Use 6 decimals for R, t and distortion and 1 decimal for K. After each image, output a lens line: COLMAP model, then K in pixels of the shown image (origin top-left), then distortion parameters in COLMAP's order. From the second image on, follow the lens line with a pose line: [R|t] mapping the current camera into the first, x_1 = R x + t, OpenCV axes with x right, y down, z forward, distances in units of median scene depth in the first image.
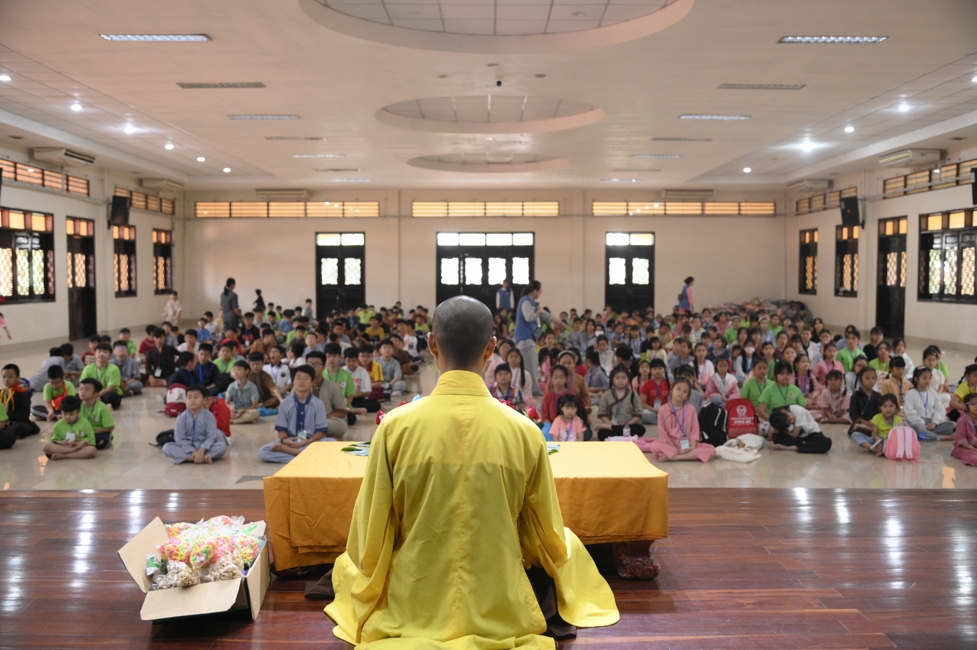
lens RADIAL K [[946.5, 0, 481.5], [0, 946.5, 325.1], [0, 0, 1]] dist [-0.046565, 0.000000]
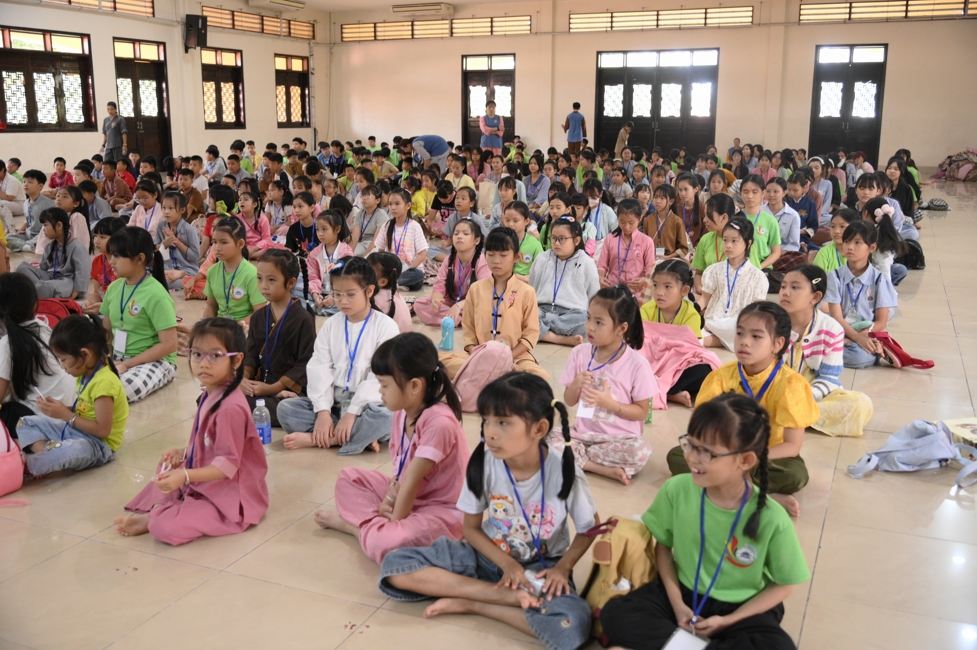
lens RADIAL K [[946.5, 0, 489.0], [0, 946.5, 326.9], [0, 0, 1]] dist [-0.046565, 0.000000]
pose [[0.916243, 0.084720, -0.391563, 0.204783], [-0.021339, 0.986317, 0.163472, 0.004853], [0.400055, -0.141424, 0.905514, 0.199143]]
